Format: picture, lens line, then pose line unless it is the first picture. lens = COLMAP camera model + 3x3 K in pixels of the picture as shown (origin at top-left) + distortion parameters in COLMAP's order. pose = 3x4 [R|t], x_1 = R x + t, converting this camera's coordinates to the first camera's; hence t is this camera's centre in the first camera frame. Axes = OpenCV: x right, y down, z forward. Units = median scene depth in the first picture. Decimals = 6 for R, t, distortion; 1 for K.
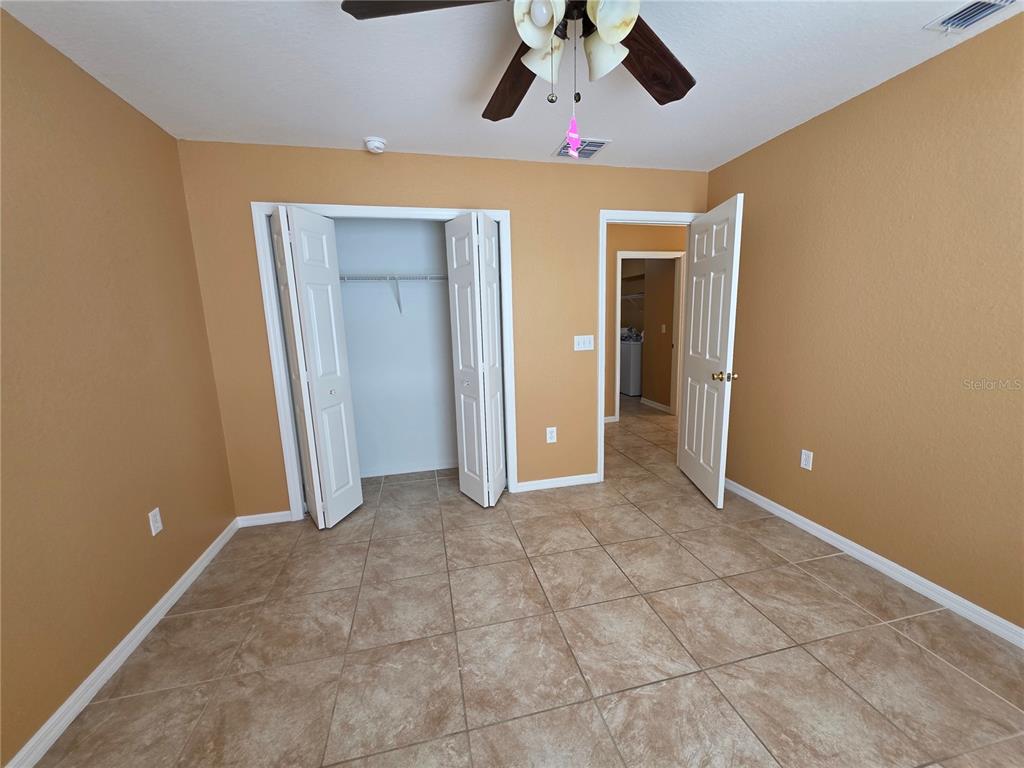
lens RADIAL K [[410.4, 0, 514.0], [0, 410.4, 387.8], [0, 0, 1]] dist [0.000234, 0.001083]
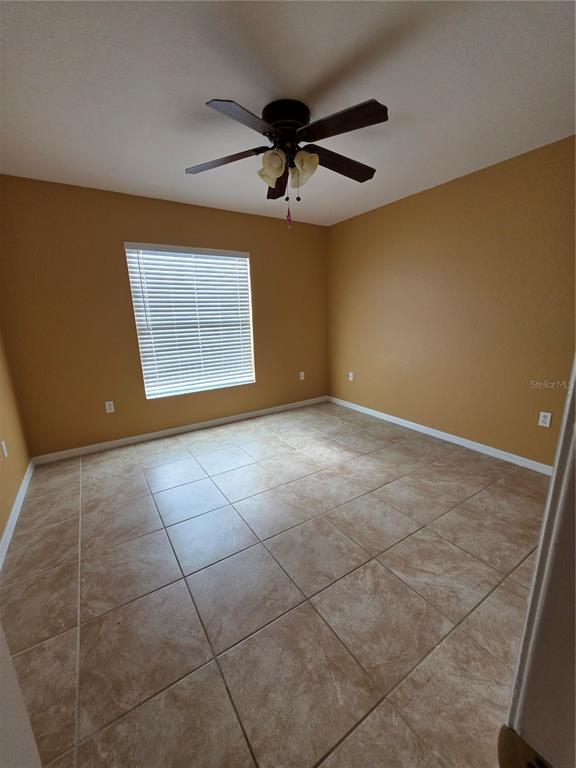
lens RADIAL K [[307.8, 0, 281.2], [0, 307.8, 376.2], [0, 0, 1]] dist [0.000234, 0.001083]
pose [[-0.945079, 0.115870, -0.305614, 0.441883], [-0.002802, 0.932144, 0.362076, -0.257138], [0.326830, 0.343047, -0.880625, 1.533303]]
